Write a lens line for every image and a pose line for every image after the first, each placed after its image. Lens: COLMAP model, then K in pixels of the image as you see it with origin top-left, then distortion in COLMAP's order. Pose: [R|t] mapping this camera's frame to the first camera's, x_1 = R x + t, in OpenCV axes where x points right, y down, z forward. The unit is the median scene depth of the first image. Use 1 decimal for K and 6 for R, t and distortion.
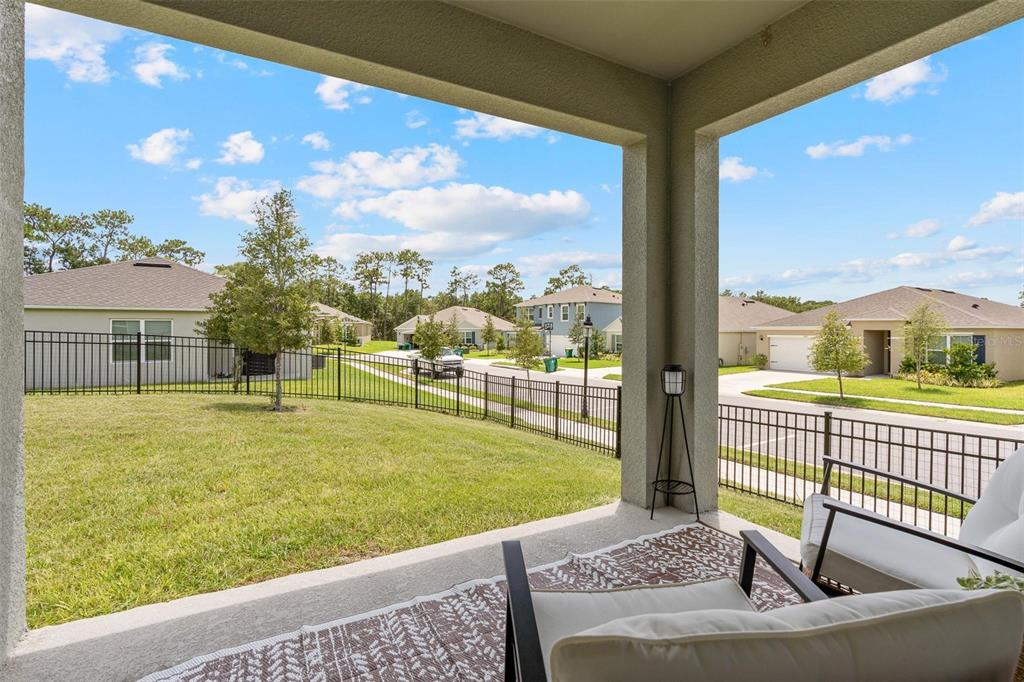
lens RADIAL K [[487.1, 0, 512.0], [0, 487.1, 341.0], [0, 0, 1]] dist [0.002265, 0.000147]
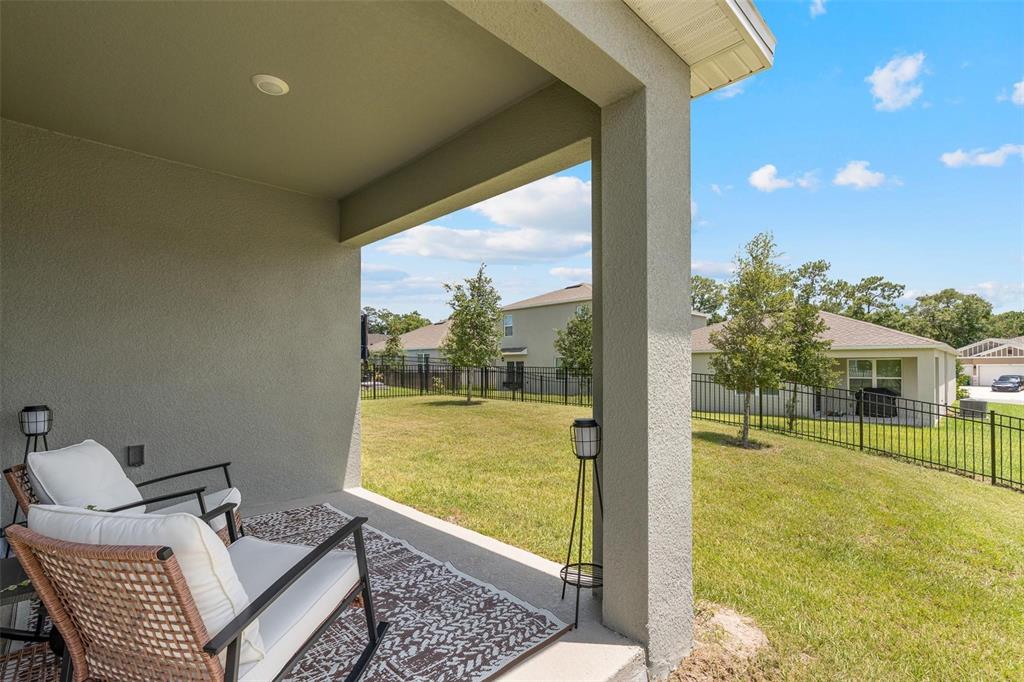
lens RADIAL K [[476.1, 0, 509.7], [0, 476.1, 345.4], [0, 0, 1]] dist [-0.002742, -0.000253]
pose [[0.263667, -0.046899, -0.963473, 1.015489], [-0.019293, 0.998361, -0.053877, -0.016373], [0.964421, 0.032794, 0.262330, 0.658604]]
